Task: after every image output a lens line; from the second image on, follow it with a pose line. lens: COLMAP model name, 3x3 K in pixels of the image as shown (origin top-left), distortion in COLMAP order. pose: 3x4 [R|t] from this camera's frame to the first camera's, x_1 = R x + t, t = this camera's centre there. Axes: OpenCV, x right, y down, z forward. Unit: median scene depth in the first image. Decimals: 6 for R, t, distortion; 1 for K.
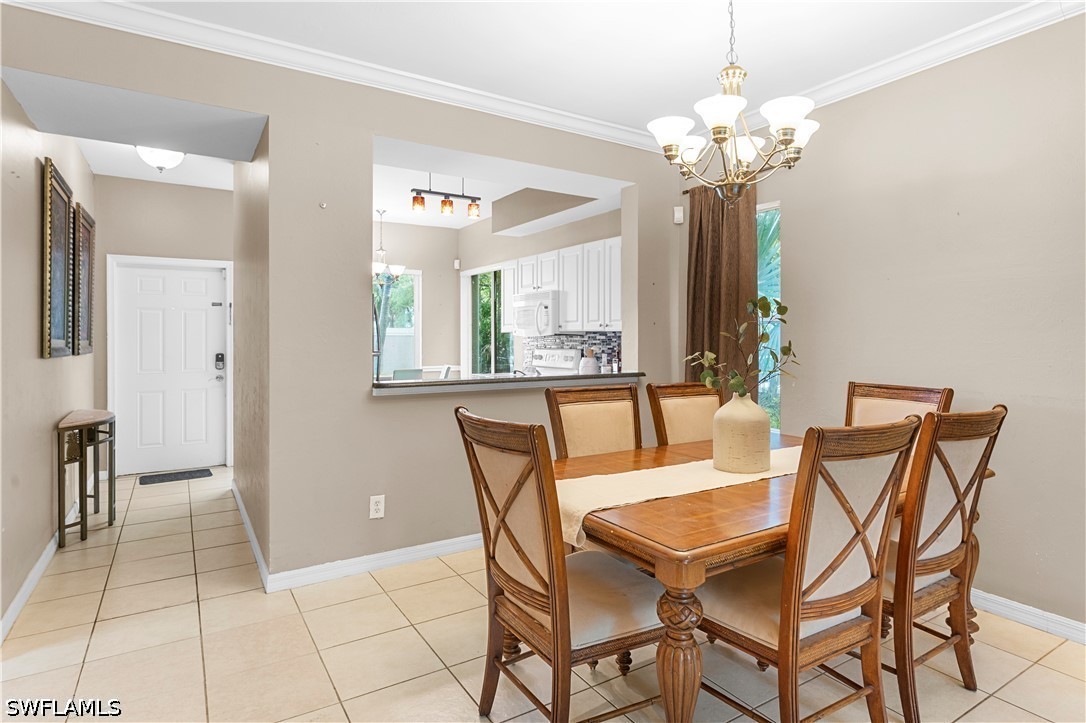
lens RADIAL K [[597.2, 0, 560.0], [0, 597.2, 338.3], [0, 0, 1]] dist [0.002235, 0.000352]
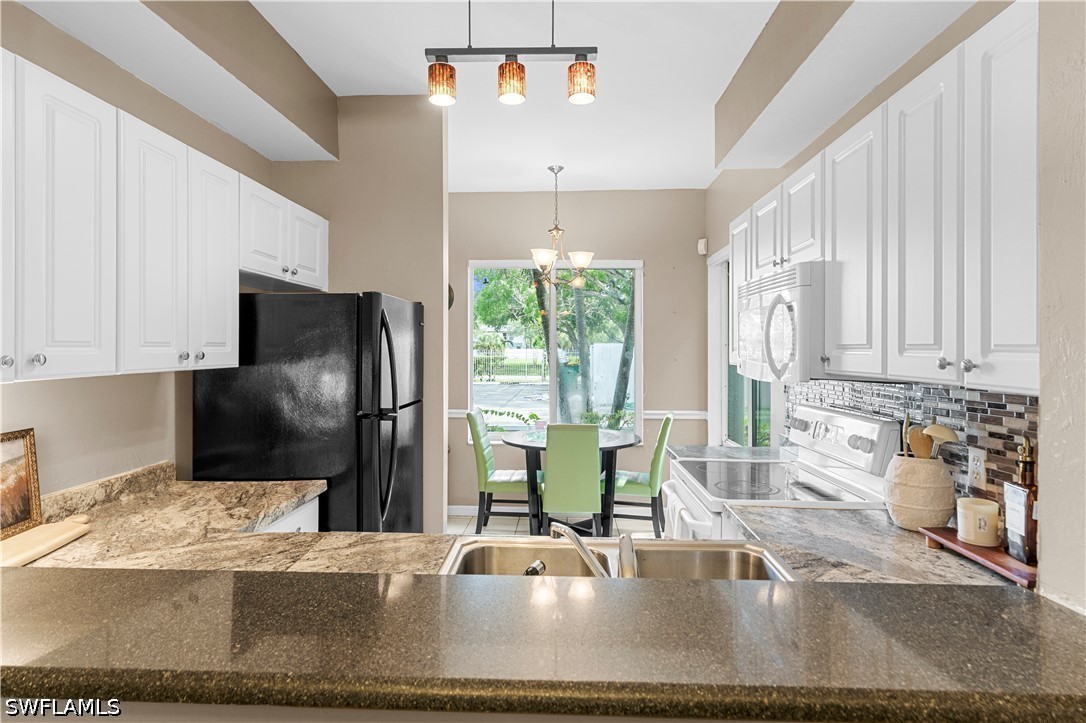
lens RADIAL K [[583.9, 0, 539.7], [0, 583.9, 351.8], [0, 0, 1]] dist [-0.000483, -0.000601]
pose [[0.809208, 0.009021, -0.587453, 0.069709], [-0.008230, 0.999958, 0.004019, -0.025166], [0.587464, 0.001583, 0.809248, 0.625371]]
